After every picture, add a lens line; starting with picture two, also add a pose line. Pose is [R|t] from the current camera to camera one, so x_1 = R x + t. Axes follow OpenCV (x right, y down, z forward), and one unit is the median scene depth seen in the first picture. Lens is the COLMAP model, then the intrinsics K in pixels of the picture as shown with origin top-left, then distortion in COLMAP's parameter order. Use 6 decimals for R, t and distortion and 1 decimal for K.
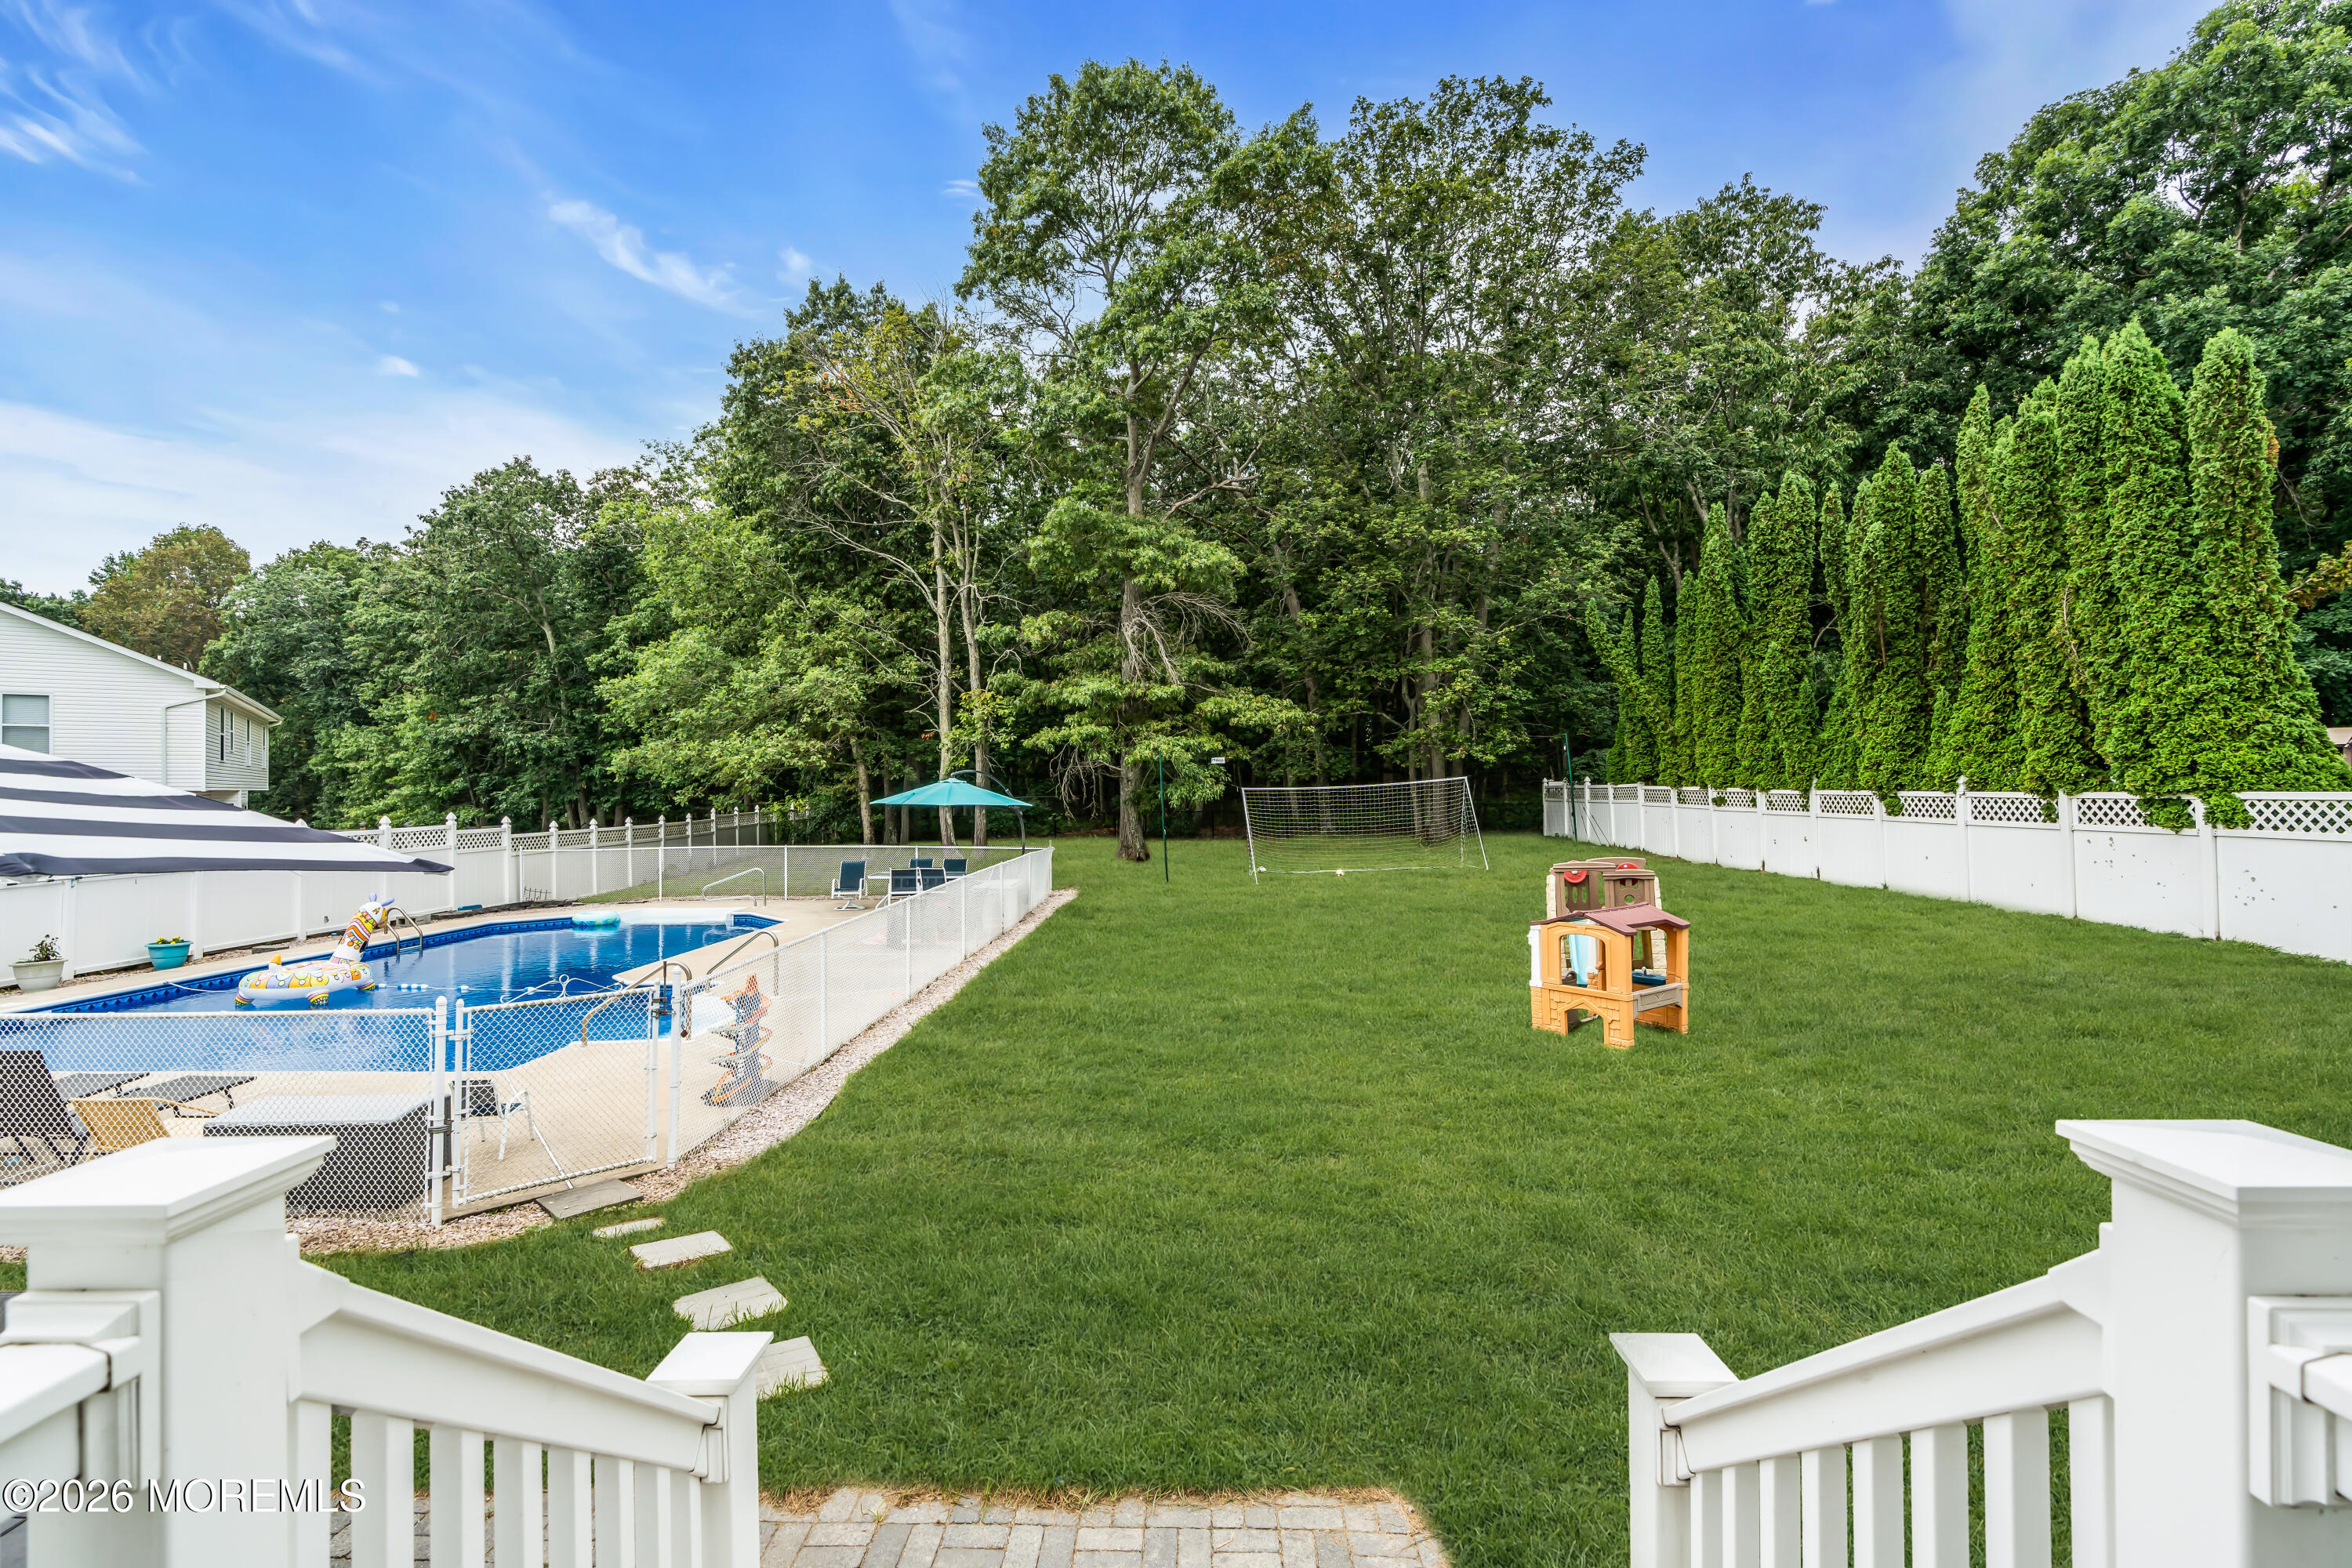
lens RADIAL K [[1050.5, 0, 1172.0], [0, 1050.5, 780.0], [0, 0, 1]] dist [-0.011672, 0.004987]
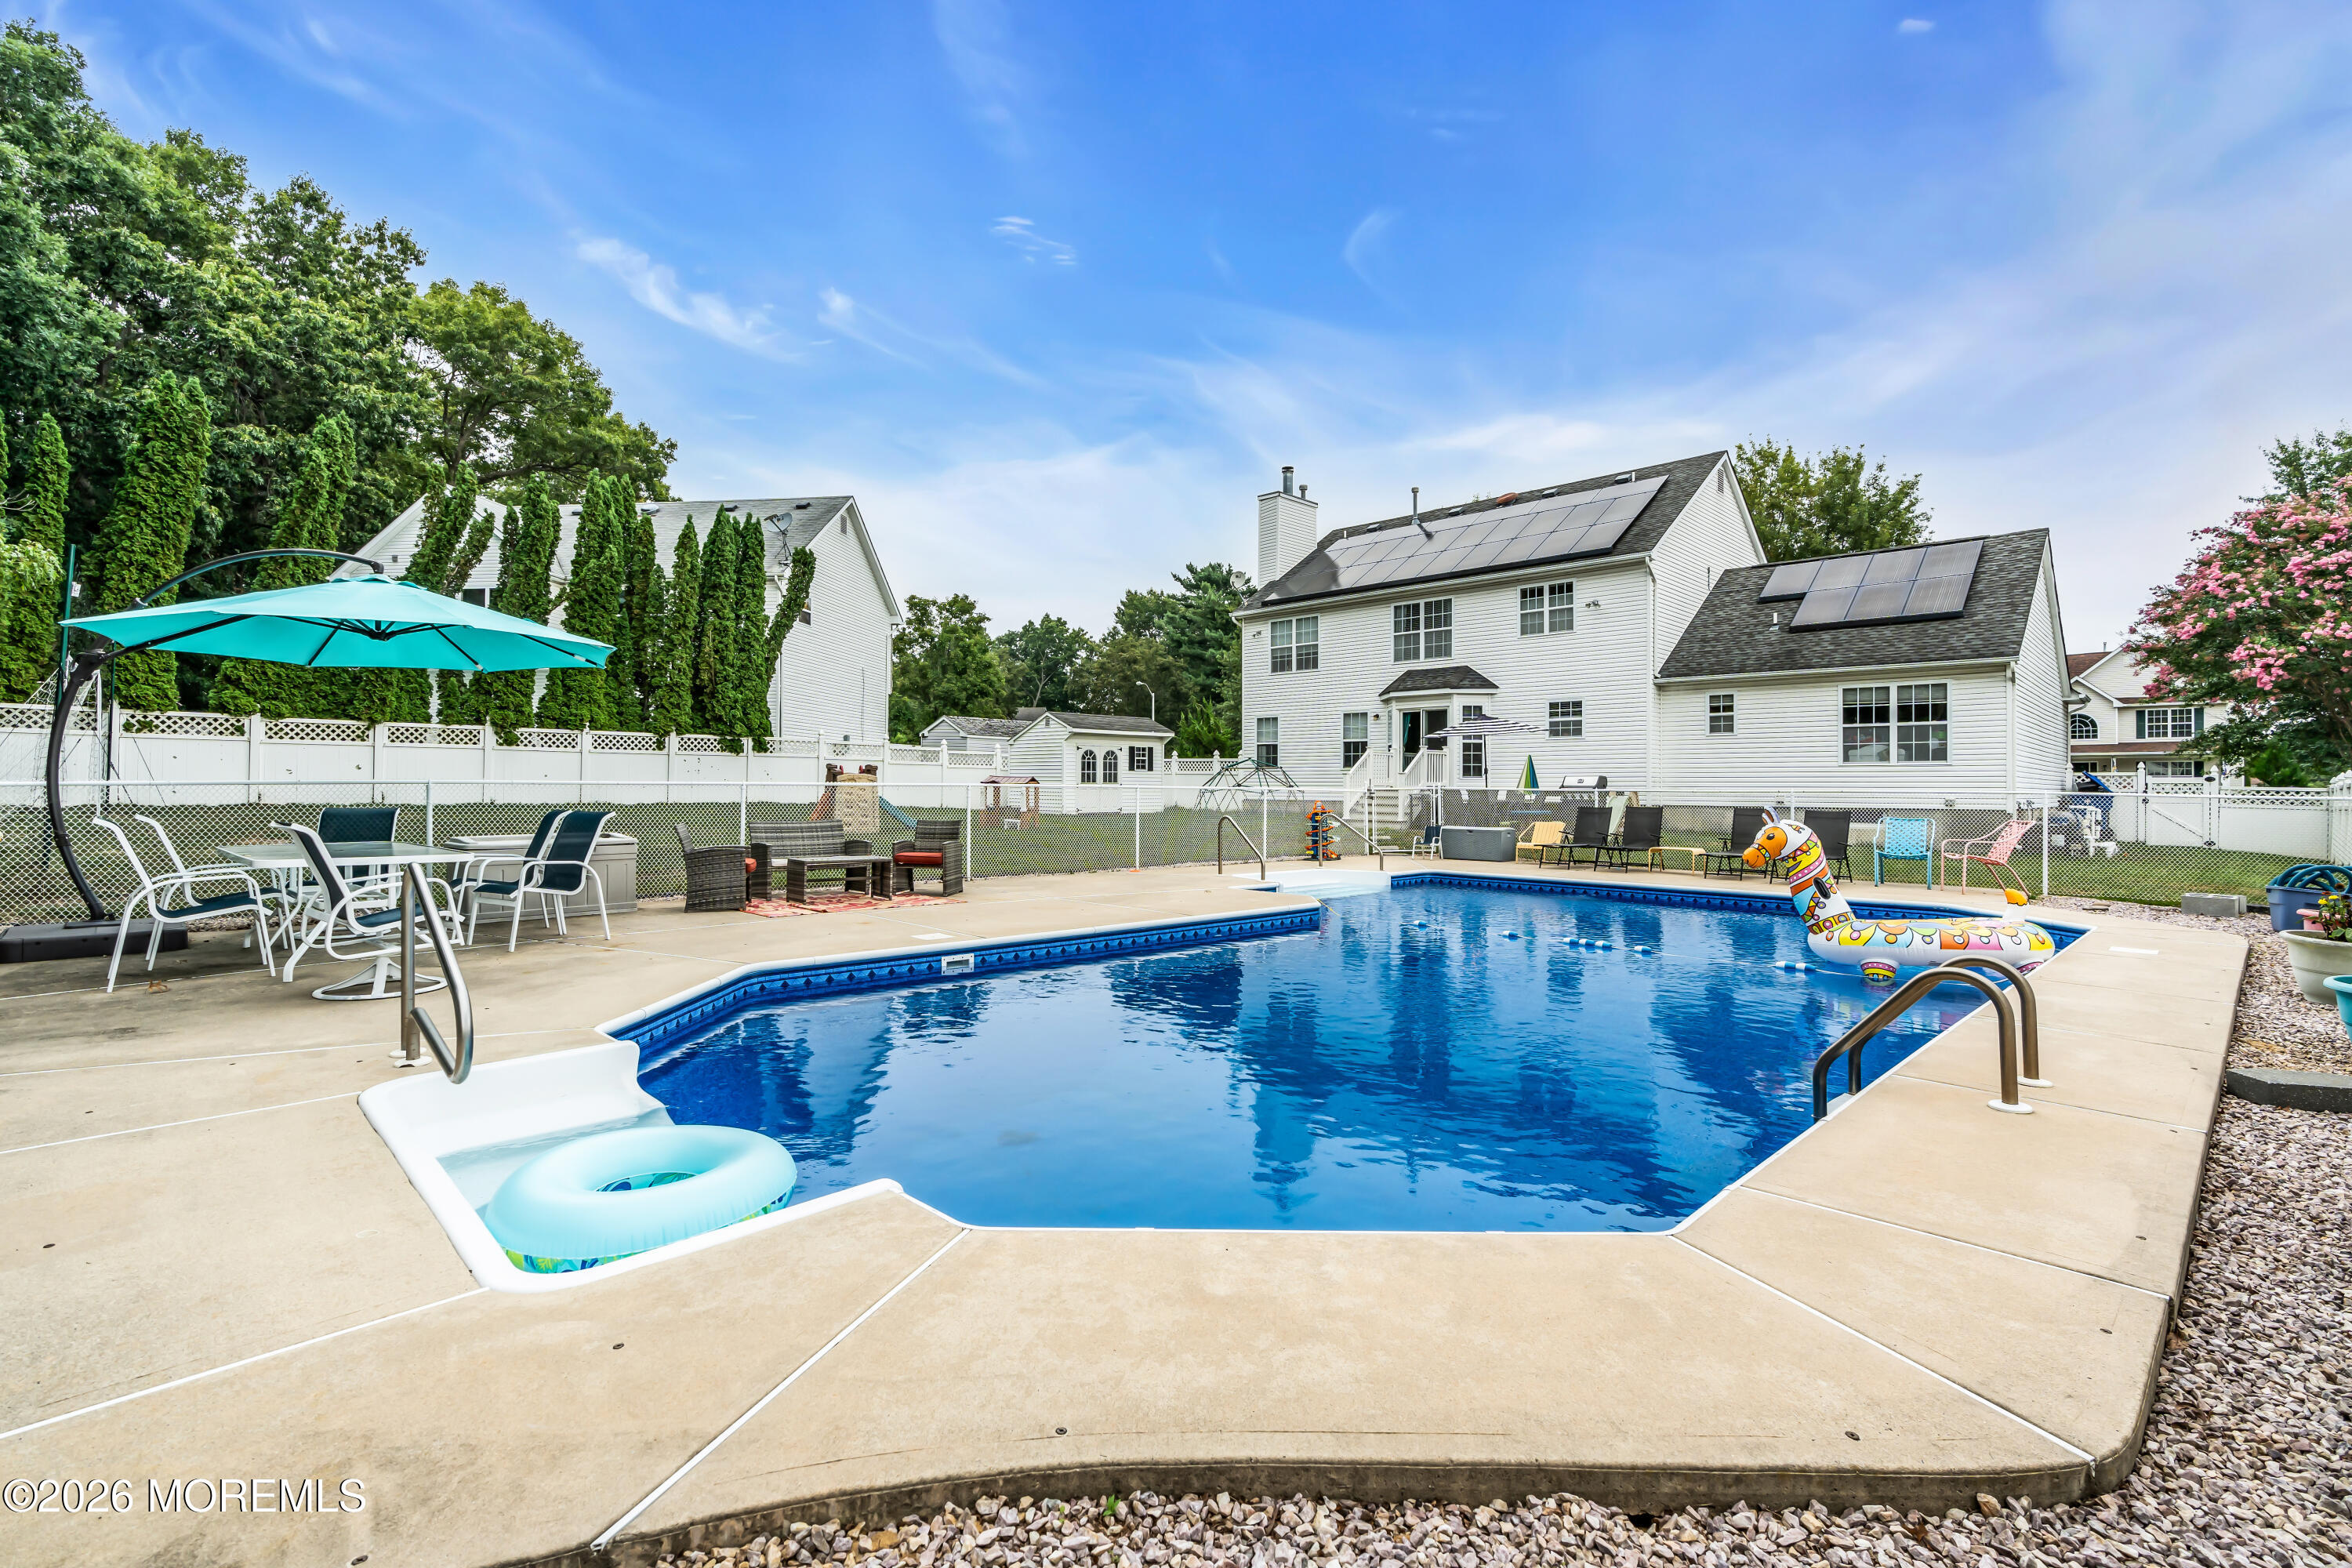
lens RADIAL K [[1050.5, 0, 1172.0], [0, 1050.5, 780.0], [0, 0, 1]] dist [-0.011672, 0.004987]
pose [[-0.715582, 0.005575, 0.698506, -0.656420], [-0.007710, 0.999844, -0.015878, 0.072982], [-0.698486, -0.016747, -0.715428, 1.078722]]
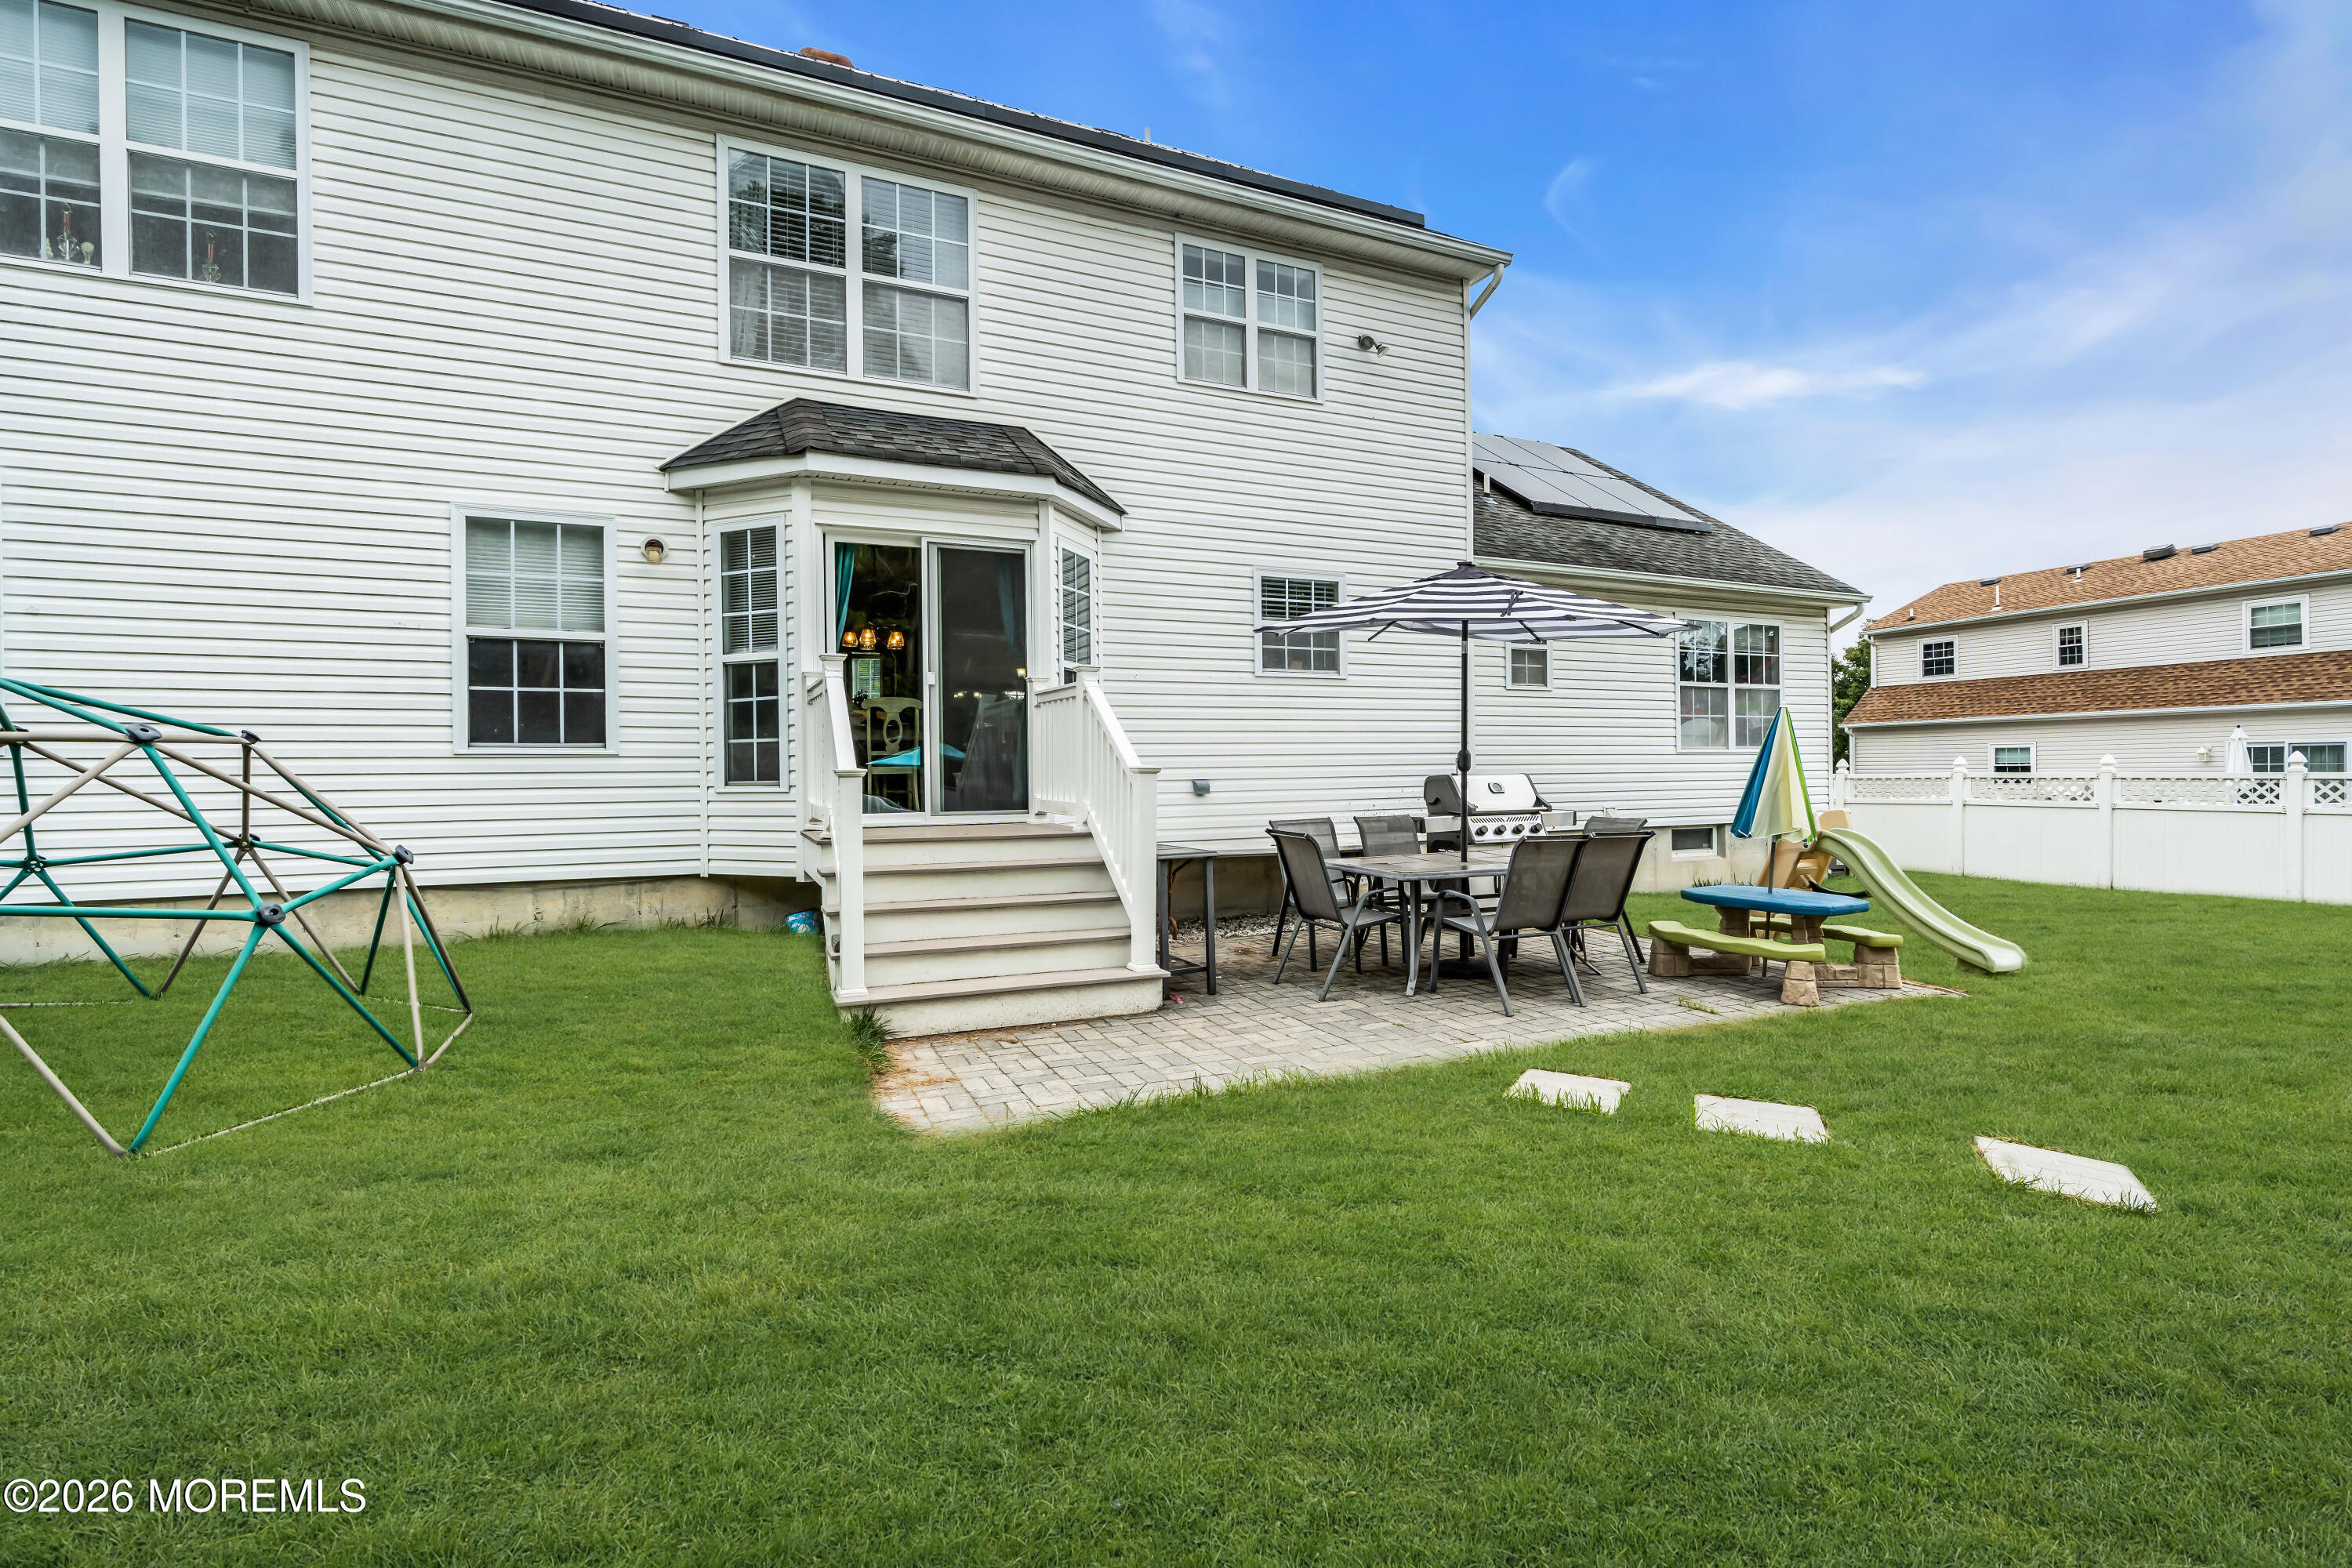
lens RADIAL K [[1050.5, 0, 1172.0], [0, 1050.5, 780.0], [0, 0, 1]] dist [-0.011672, 0.004987]
pose [[-0.909495, 0.016808, -0.415375, 0.073824], [0.017880, 0.999839, 0.001309, 0.047995], [0.415331, -0.006237, -0.909649, 0.331750]]
